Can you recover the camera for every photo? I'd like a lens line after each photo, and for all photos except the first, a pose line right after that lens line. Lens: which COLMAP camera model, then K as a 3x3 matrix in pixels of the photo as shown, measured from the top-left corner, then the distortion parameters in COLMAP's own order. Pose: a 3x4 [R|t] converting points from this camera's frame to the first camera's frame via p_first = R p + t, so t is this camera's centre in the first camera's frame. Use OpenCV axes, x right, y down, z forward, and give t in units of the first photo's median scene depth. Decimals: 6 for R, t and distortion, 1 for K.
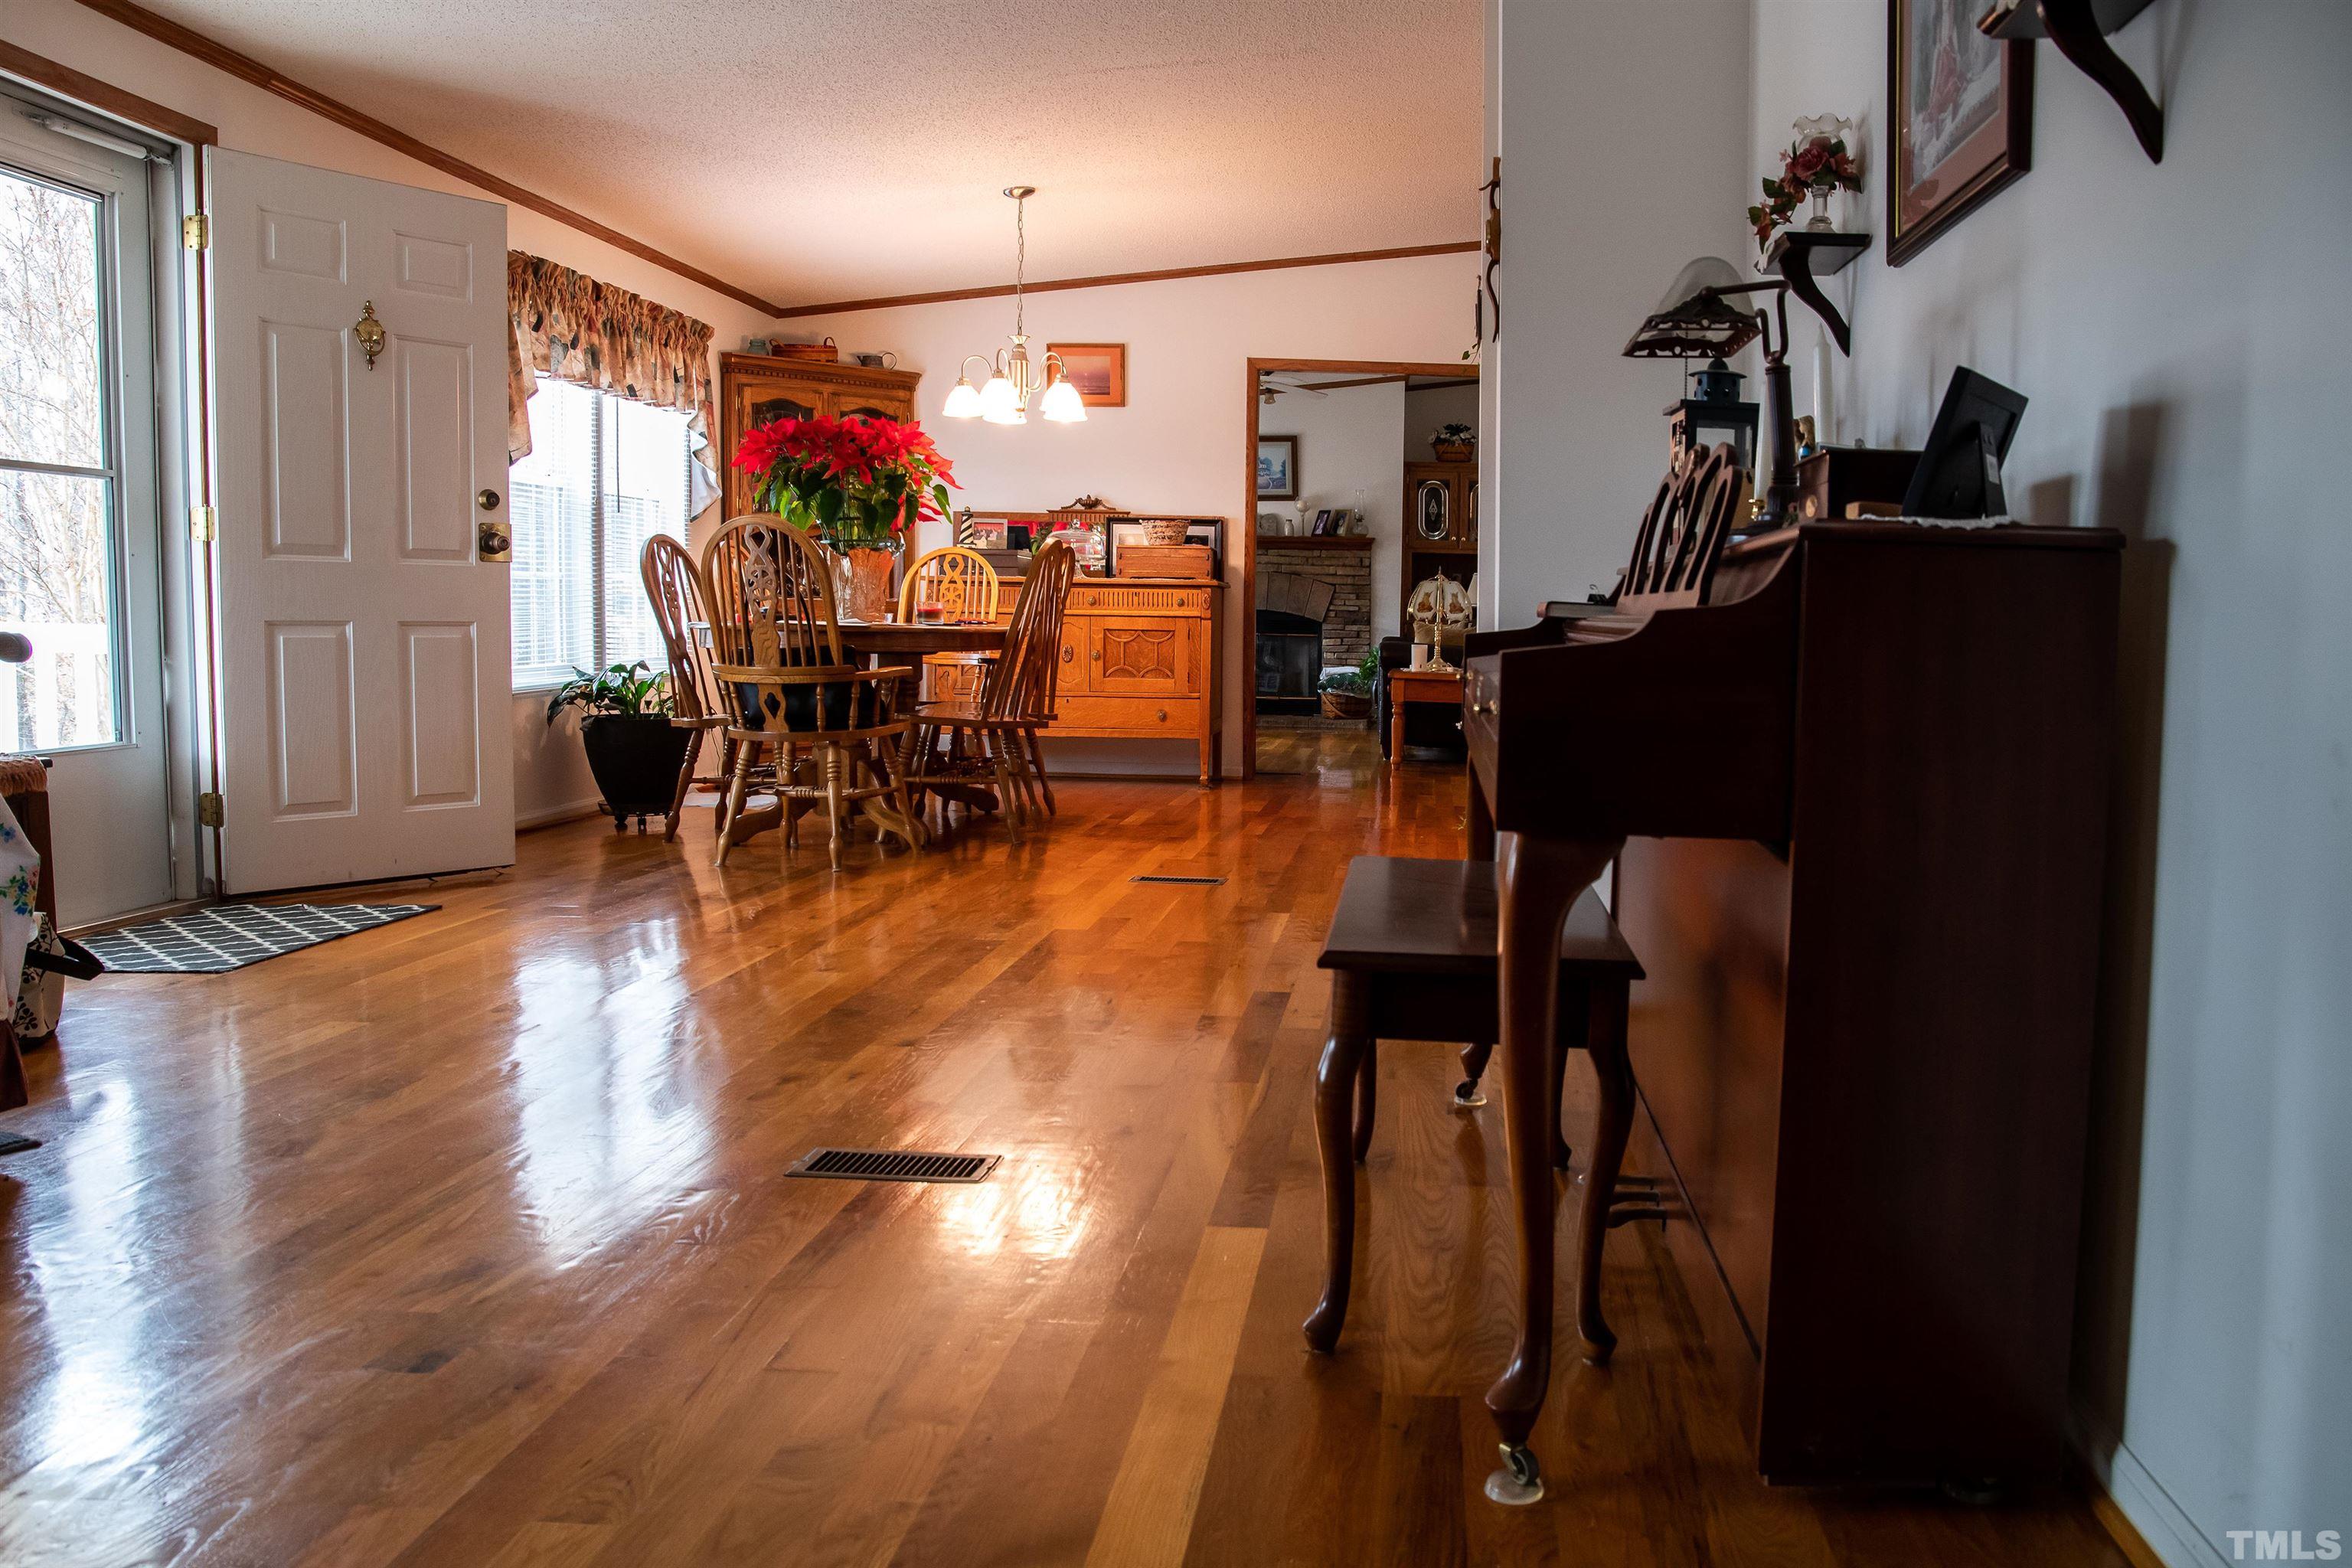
lens RADIAL K [[1880.6, 0, 1178.9], [0, 1880.6, 820.7], [0, 0, 1]] dist [-0.084841, 0.072860]
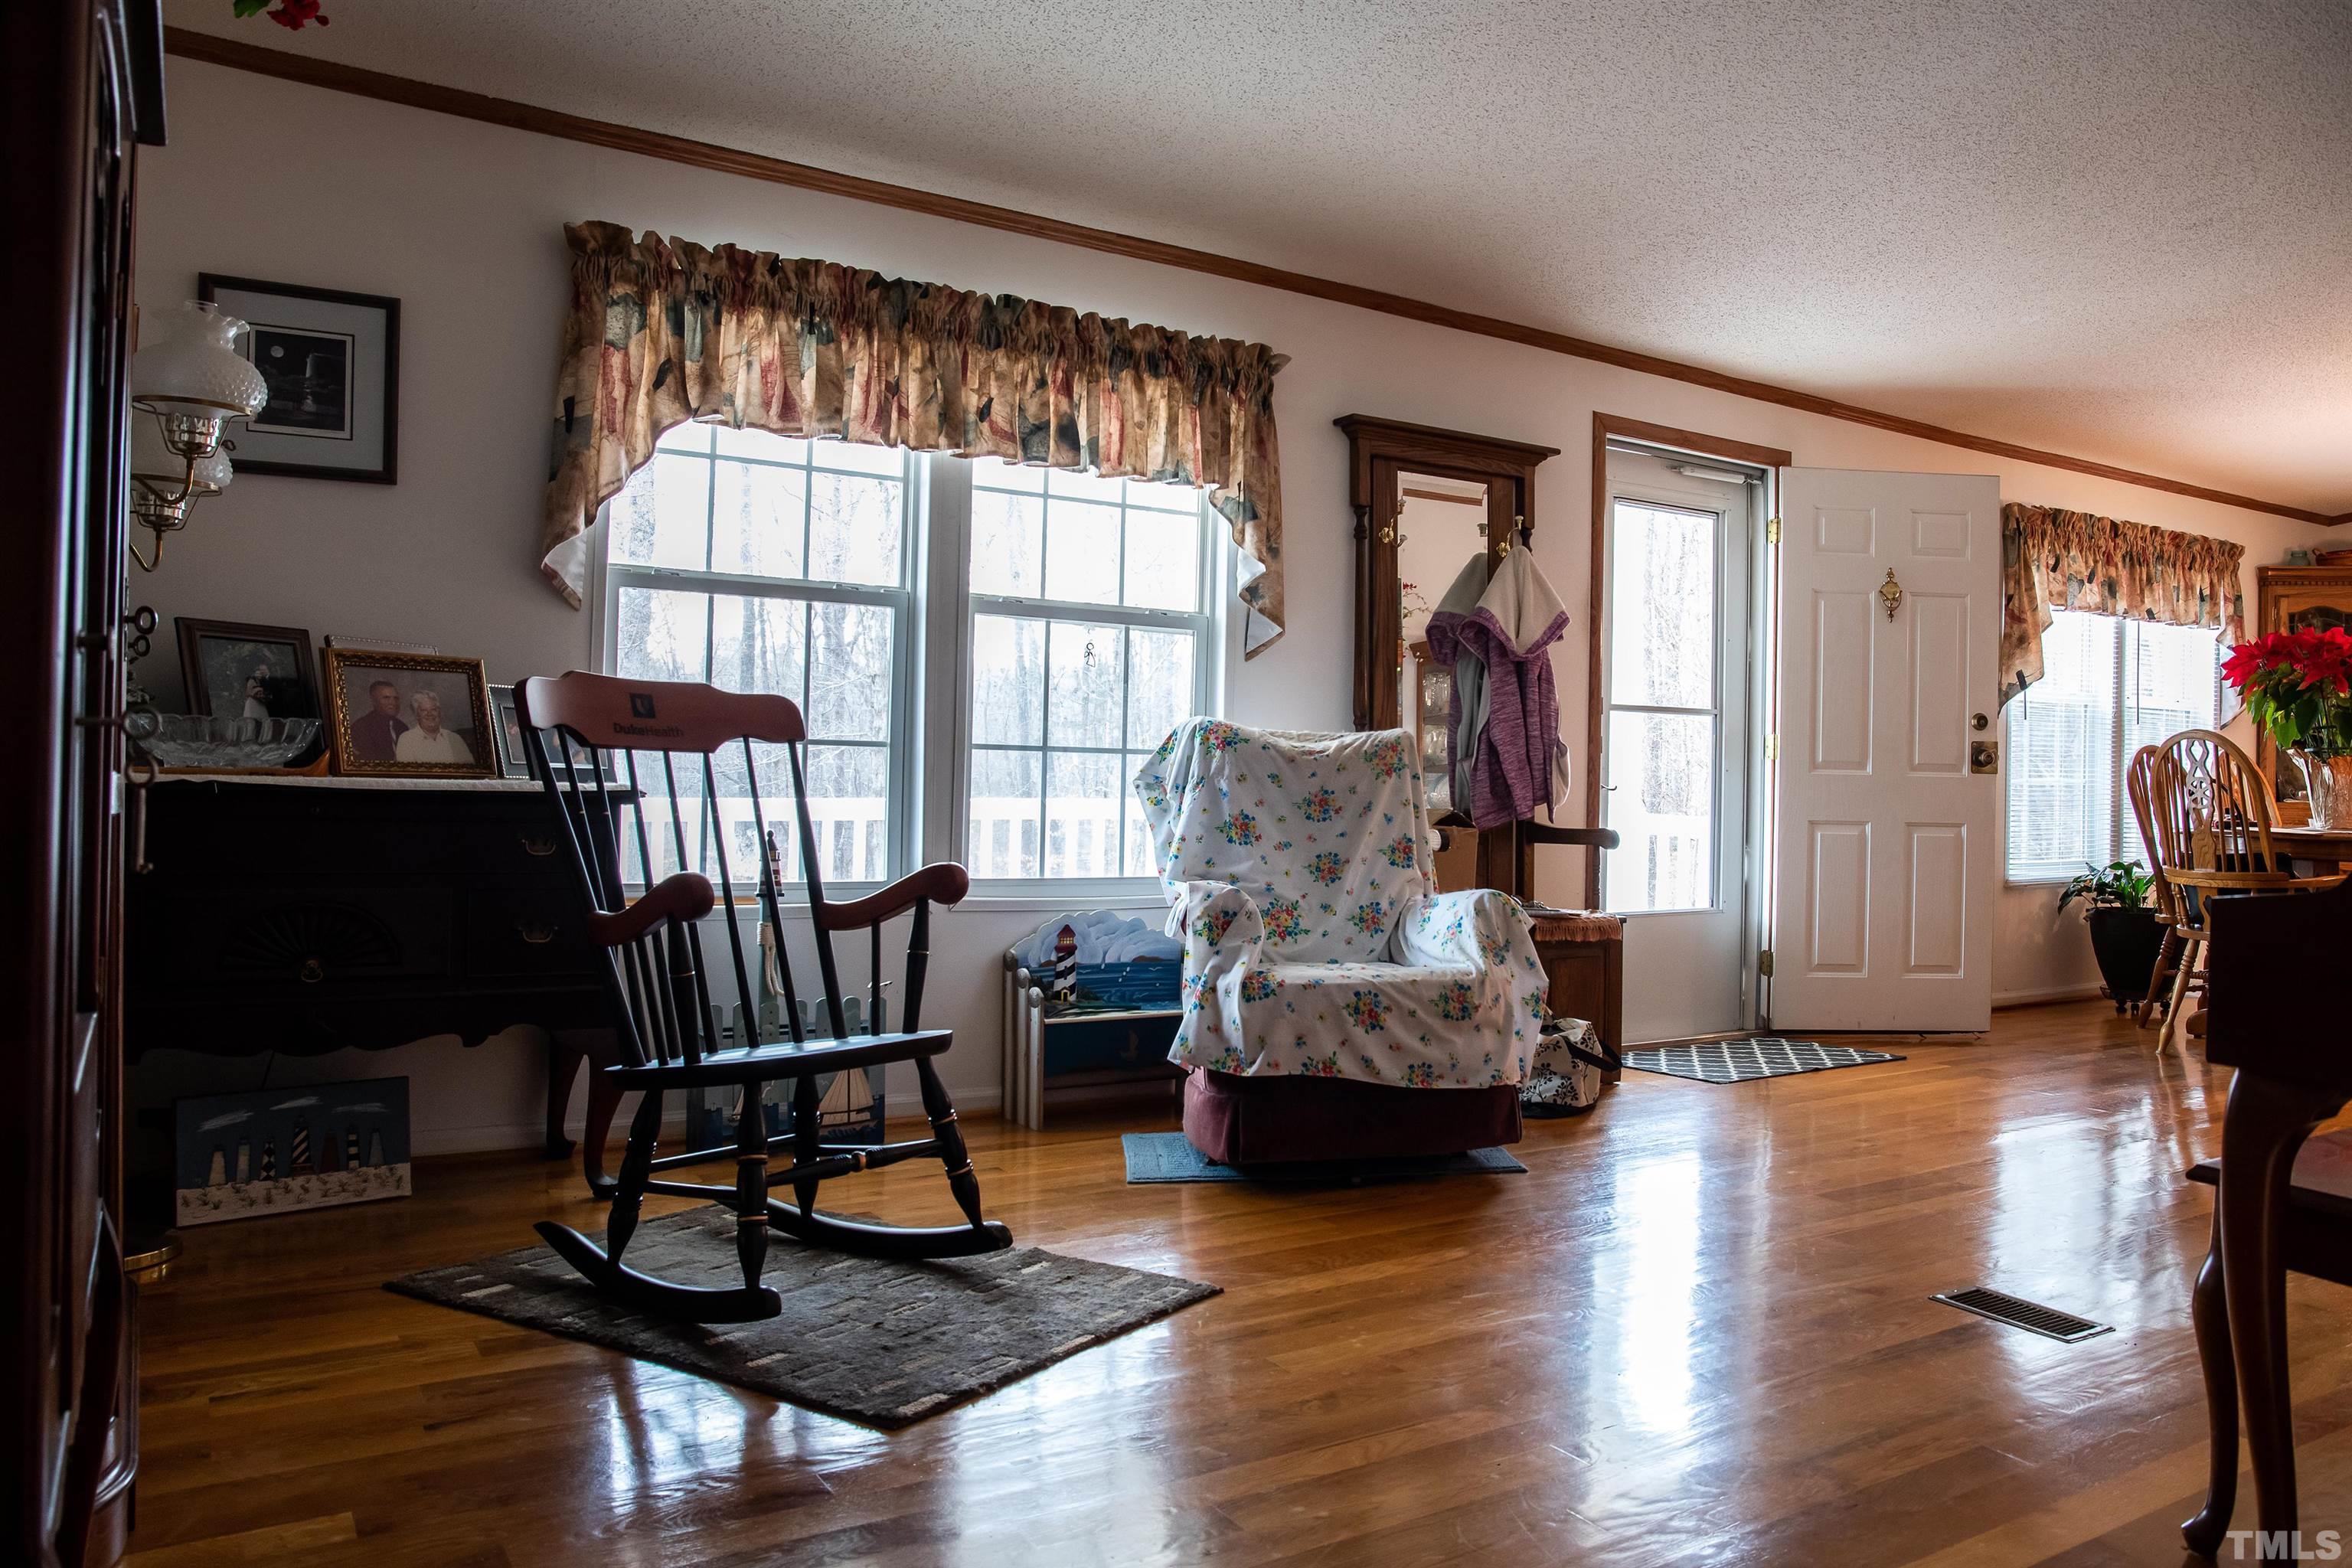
lens RADIAL K [[1880.6, 0, 1178.9], [0, 1880.6, 820.7], [0, 0, 1]] dist [-0.084841, 0.072860]
pose [[0.500962, 0.014030, -0.865355, 0.394670], [-0.089538, 0.995343, -0.035697, -0.021105], [0.860825, 0.095366, 0.499886, -0.028797]]
